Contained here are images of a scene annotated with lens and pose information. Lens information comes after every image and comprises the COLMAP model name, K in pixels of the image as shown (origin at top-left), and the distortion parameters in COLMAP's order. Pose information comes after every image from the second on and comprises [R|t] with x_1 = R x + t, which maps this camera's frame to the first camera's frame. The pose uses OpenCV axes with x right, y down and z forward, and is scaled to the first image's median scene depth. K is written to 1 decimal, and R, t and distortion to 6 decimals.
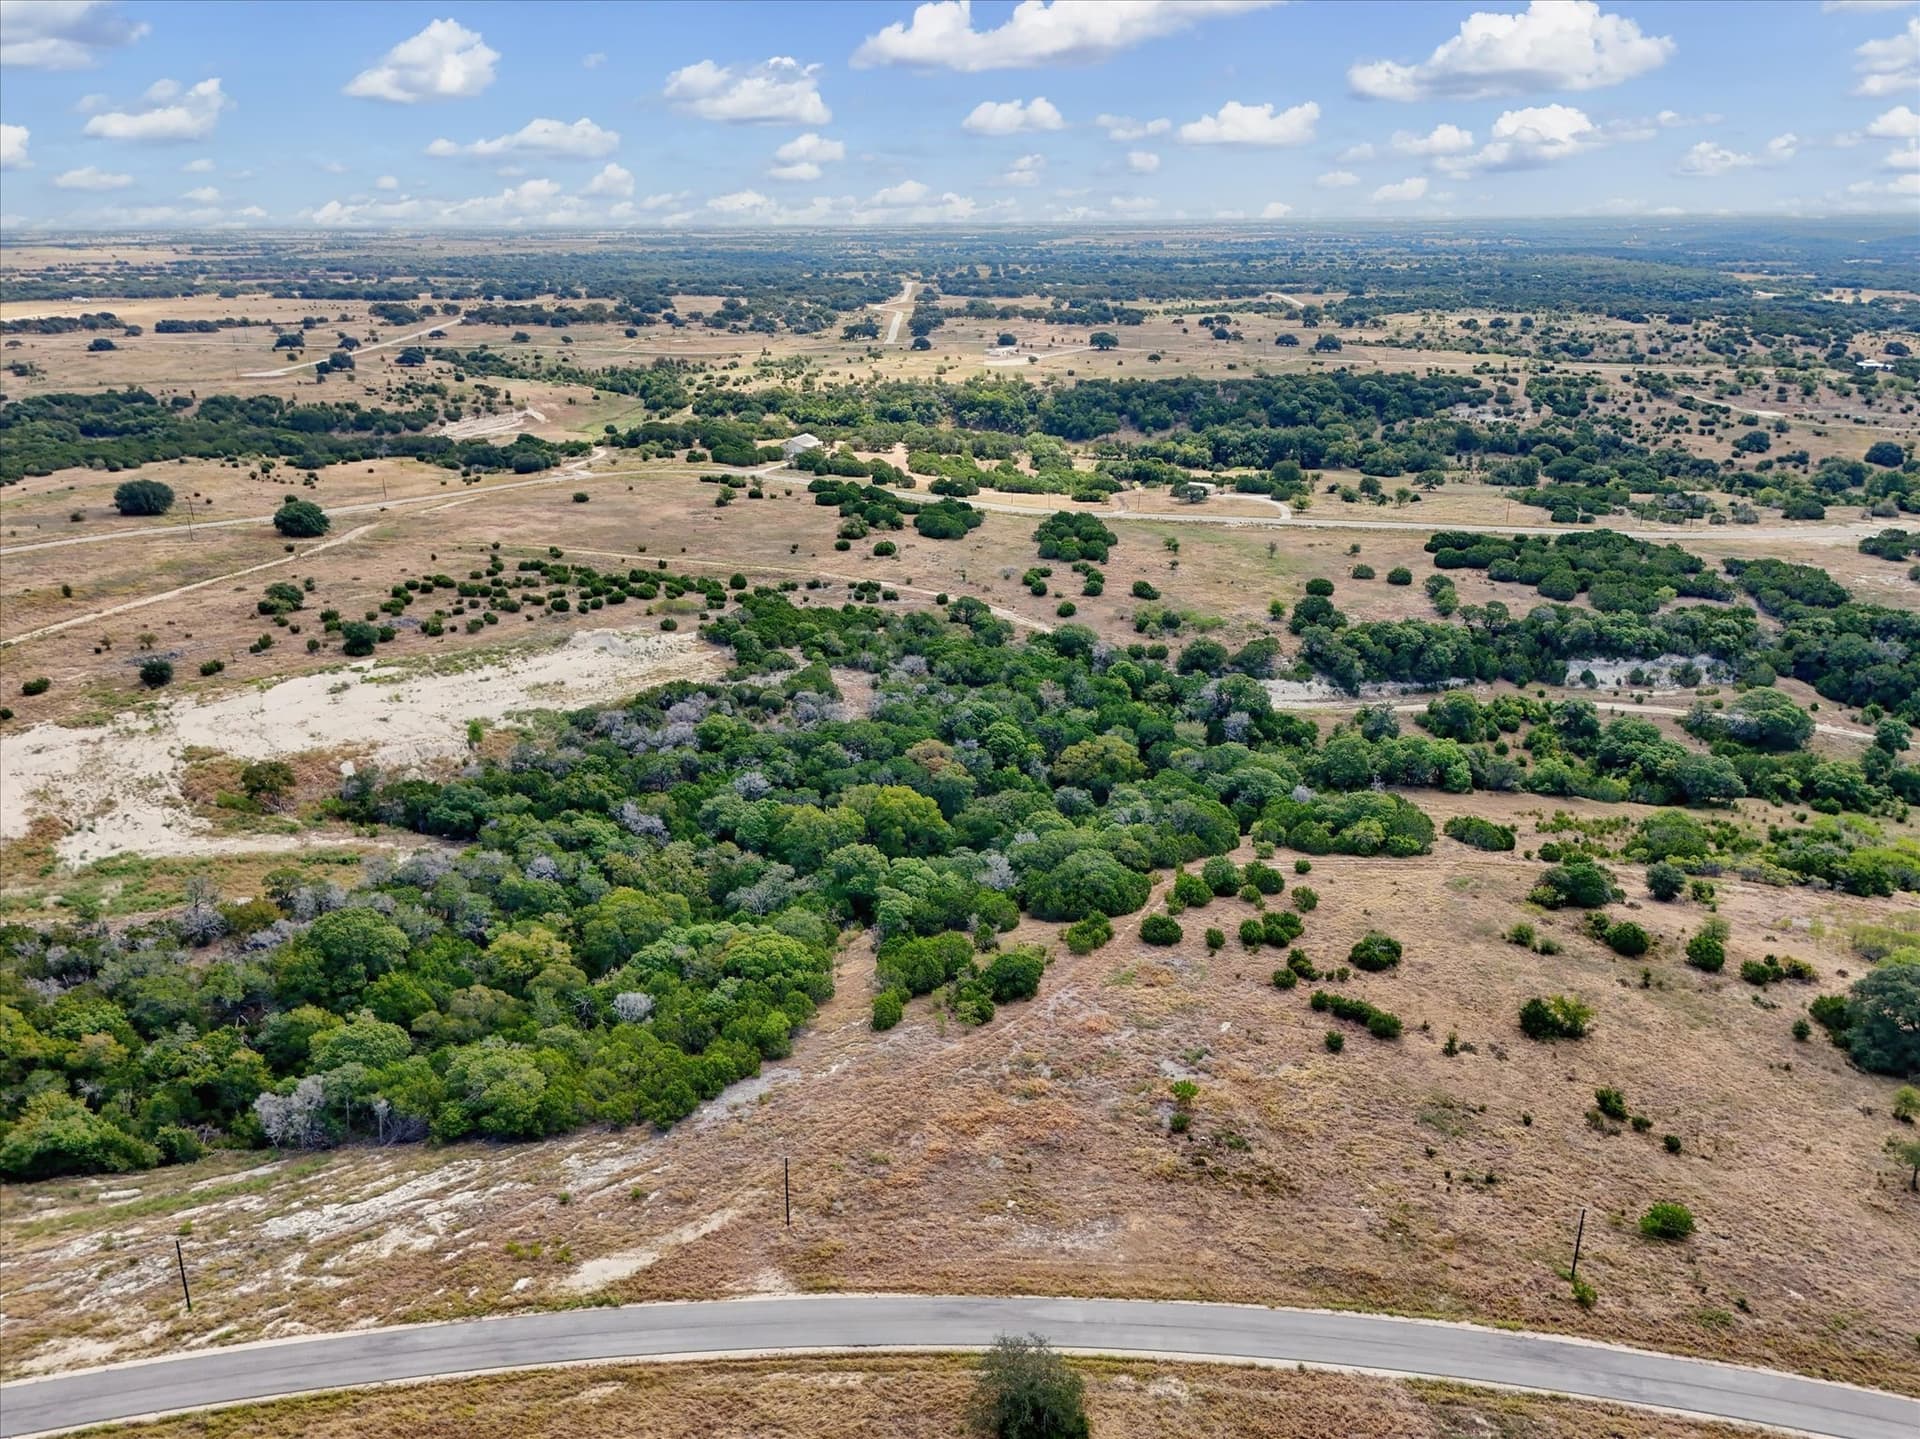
lens RADIAL K [[1438.4, 0, 960.0], [0, 1438.4, 719.5], [0, 0, 1]] dist [0.076636, -0.069162]
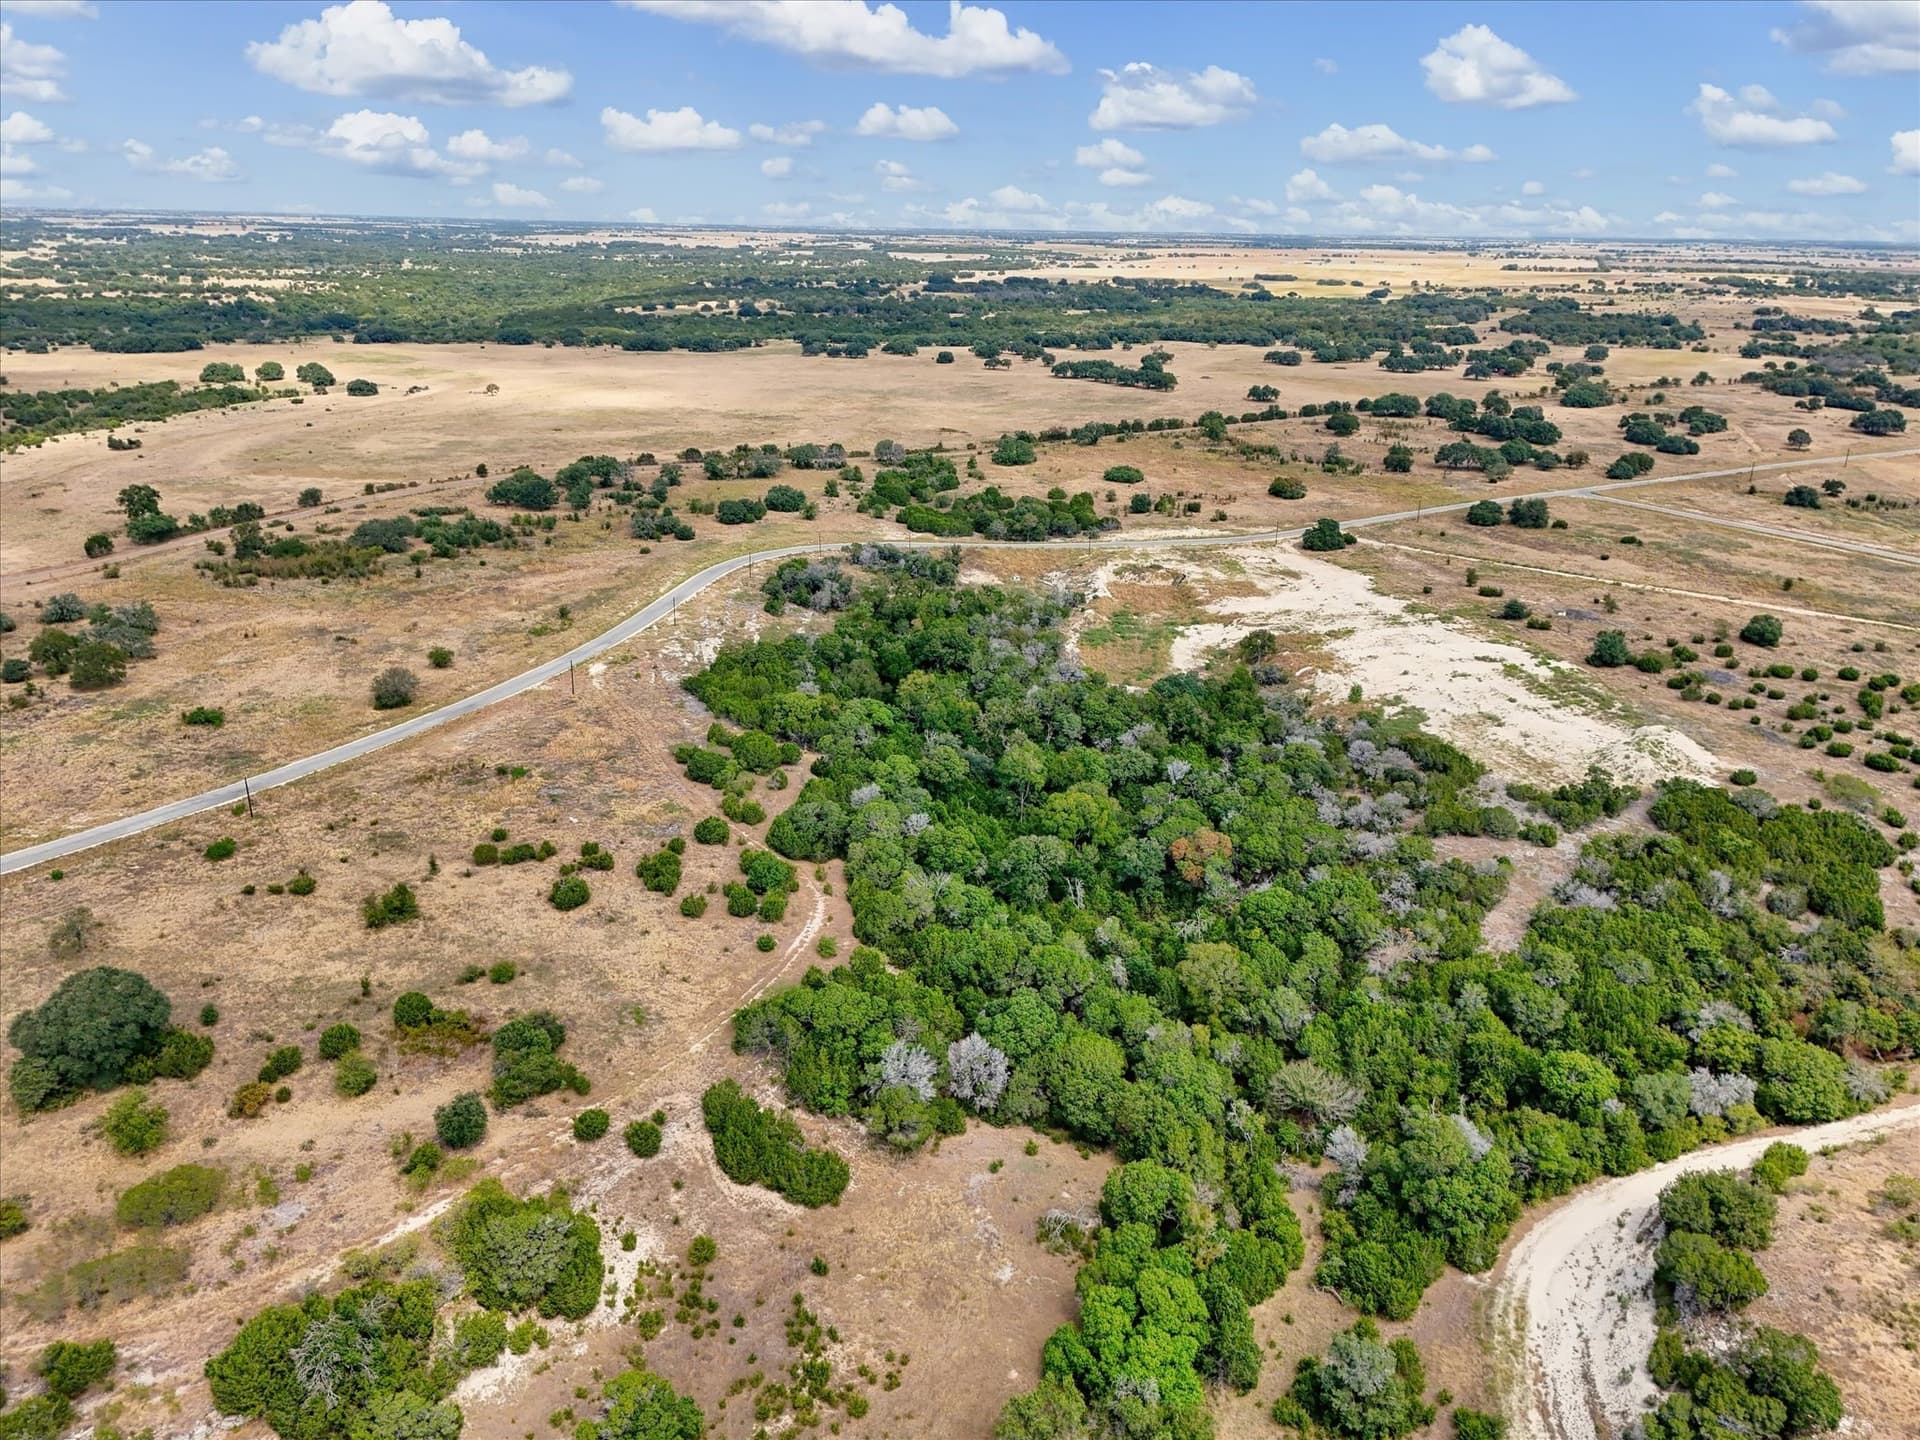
lens RADIAL K [[1411.1, 0, 961.1], [0, 1411.1, 735.2], [0, 0, 1]] dist [0.063027, -0.056126]
pose [[-0.405114, 0.311278, -0.859645, 0.613409], [-0.309857, 0.837864, 0.449413, -0.300890], [0.860158, 0.448430, -0.242979, 0.848845]]
